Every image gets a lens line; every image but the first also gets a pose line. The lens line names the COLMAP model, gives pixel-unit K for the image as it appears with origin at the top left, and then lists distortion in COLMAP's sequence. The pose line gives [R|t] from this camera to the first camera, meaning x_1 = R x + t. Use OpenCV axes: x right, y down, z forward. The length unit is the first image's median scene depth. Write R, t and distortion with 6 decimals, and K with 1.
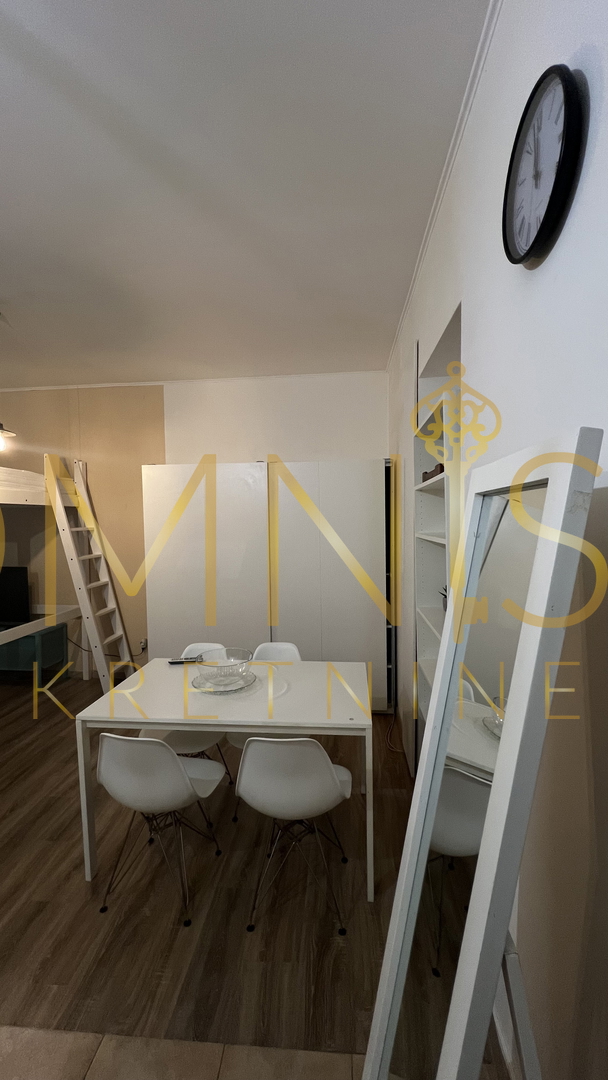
lens RADIAL K [[431.1, 0, 306.6], [0, 431.1, 538.4], [0, 0, 1]] dist [-0.000396, -0.000036]
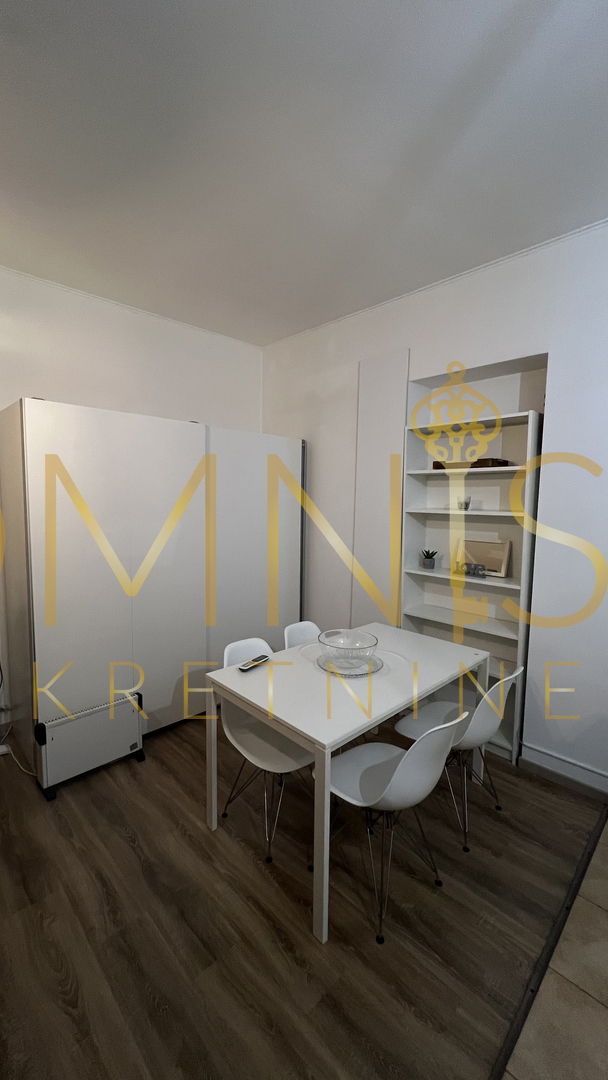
lens RADIAL K [[431.1, 0, 306.6], [0, 431.1, 538.4], [0, 0, 1]] dist [-0.000396, -0.000036]
pose [[0.646010, -0.045559, 0.761968, -1.194851], [0.005020, 0.998449, 0.055443, -0.000446], [-0.763312, -0.031992, 0.645237, 0.575288]]
